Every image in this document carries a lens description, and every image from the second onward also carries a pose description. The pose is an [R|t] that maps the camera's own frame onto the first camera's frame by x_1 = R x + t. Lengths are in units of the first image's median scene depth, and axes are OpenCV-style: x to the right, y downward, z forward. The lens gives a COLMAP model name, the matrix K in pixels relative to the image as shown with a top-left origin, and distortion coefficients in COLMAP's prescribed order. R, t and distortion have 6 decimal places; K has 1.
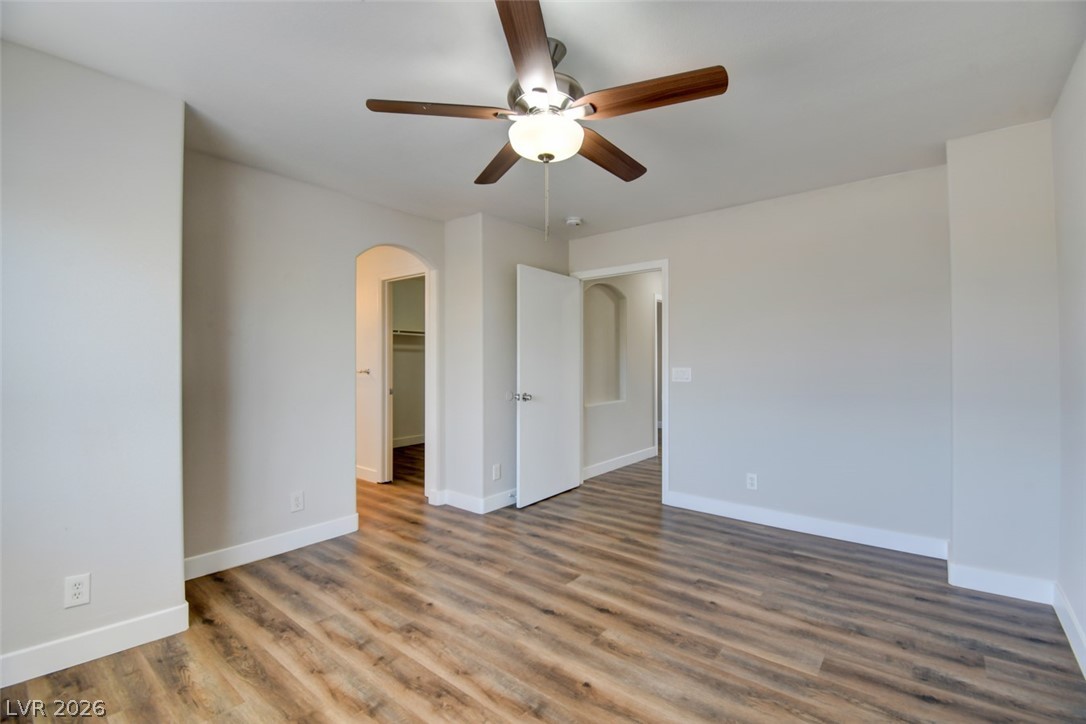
lens RADIAL K [[485.5, 0, 544.6], [0, 485.5, 358.9], [0, 0, 1]] dist [0.001093, -0.015300]
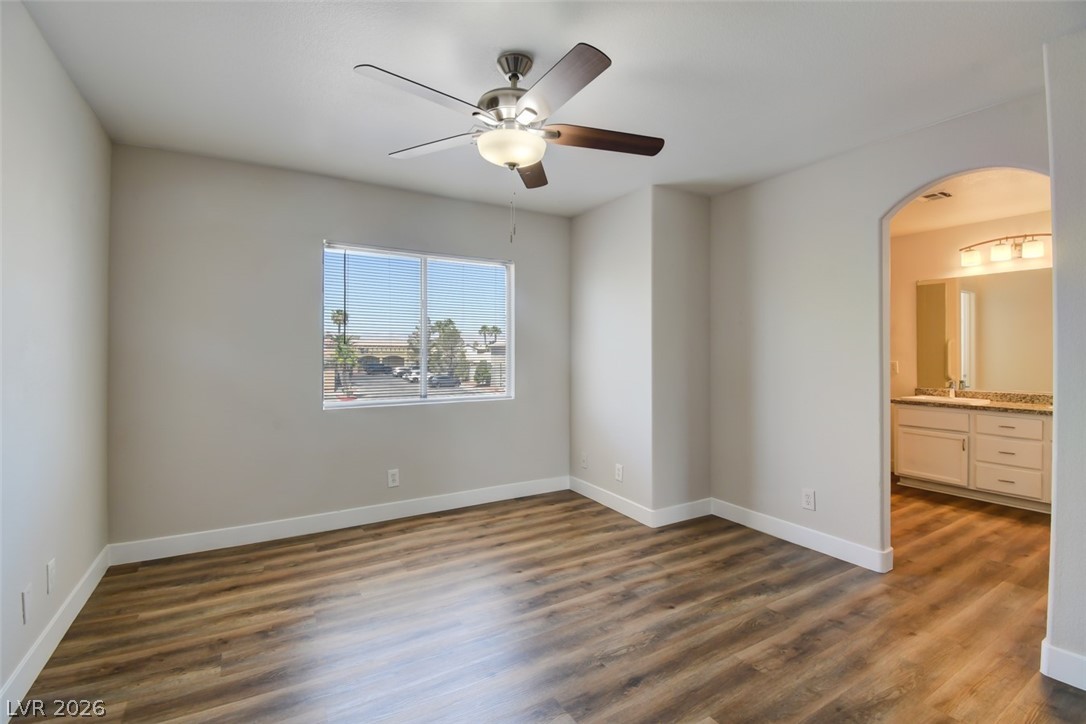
lens RADIAL K [[485.5, 0, 544.6], [0, 485.5, 358.9], [0, 0, 1]] dist [0.001093, -0.015300]
pose [[-0.352276, 0.010711, -0.935835, 0.774942], [0.001608, 0.999940, 0.010839, 0.005114], [0.935895, 0.002313, -0.352272, 1.148623]]
